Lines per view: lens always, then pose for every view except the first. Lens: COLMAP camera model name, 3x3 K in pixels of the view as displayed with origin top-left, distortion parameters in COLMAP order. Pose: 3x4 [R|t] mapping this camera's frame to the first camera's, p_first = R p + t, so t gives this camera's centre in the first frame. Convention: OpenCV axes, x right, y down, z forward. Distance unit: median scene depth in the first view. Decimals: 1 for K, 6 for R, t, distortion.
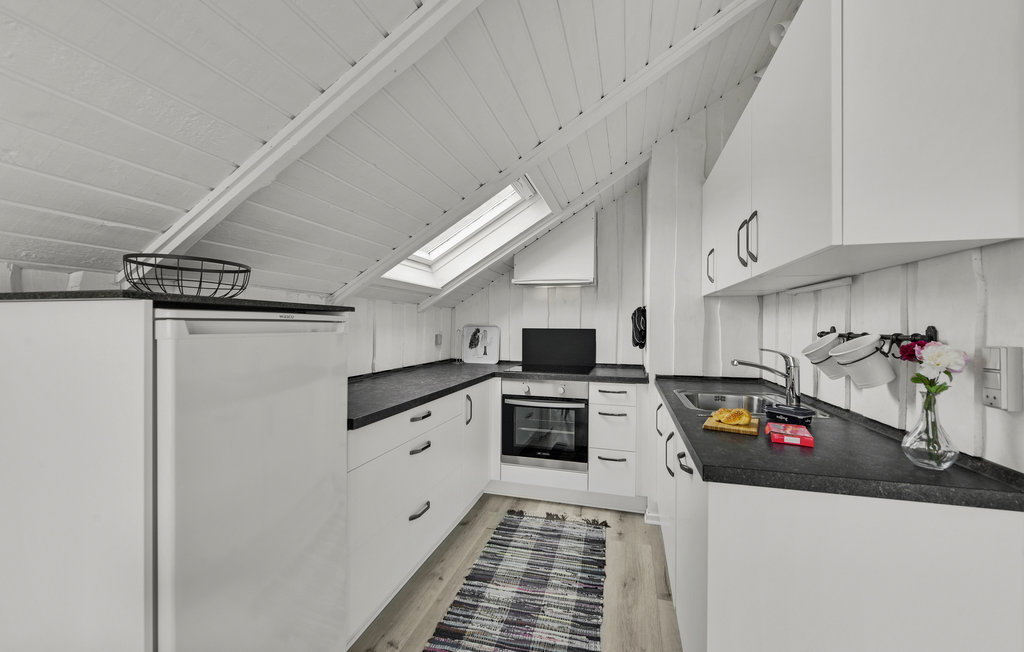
lens RADIAL K [[410.0, 0, 516.6], [0, 410.0, 326.3], [0, 0, 1]] dist [-0.000467, -0.000184]
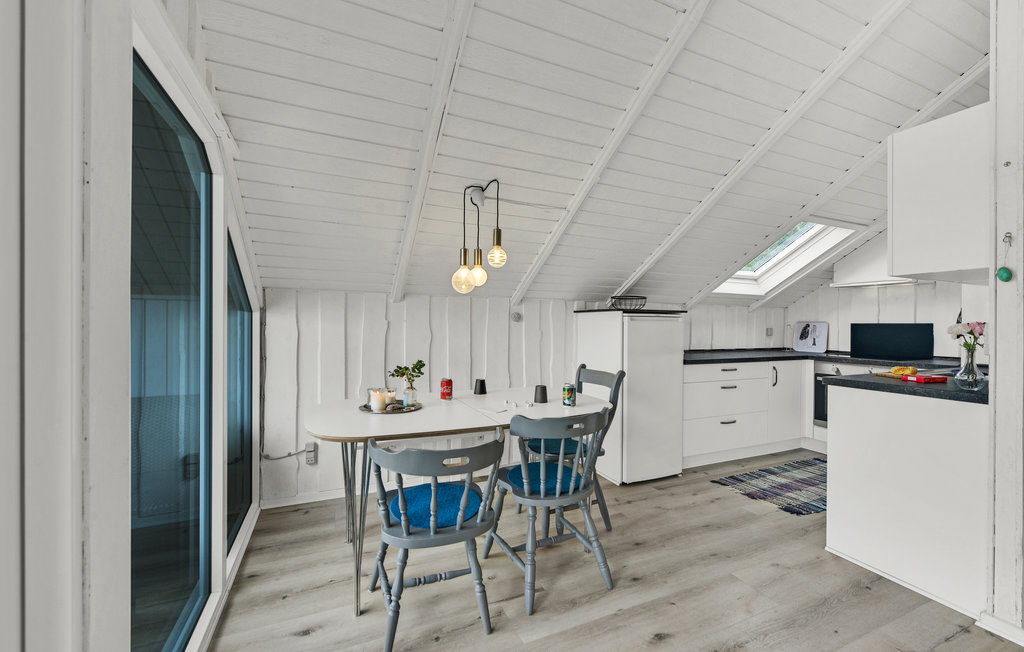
lens RADIAL K [[410.0, 0, 516.6], [0, 410.0, 326.3], [0, 0, 1]] dist [-0.000467, -0.000184]
pose [[0.636487, 0.001370, -0.771286, 0.377503], [-0.004295, 0.999989, -0.001768, 0.023484], [0.771276, 0.004438, 0.636486, -0.585004]]
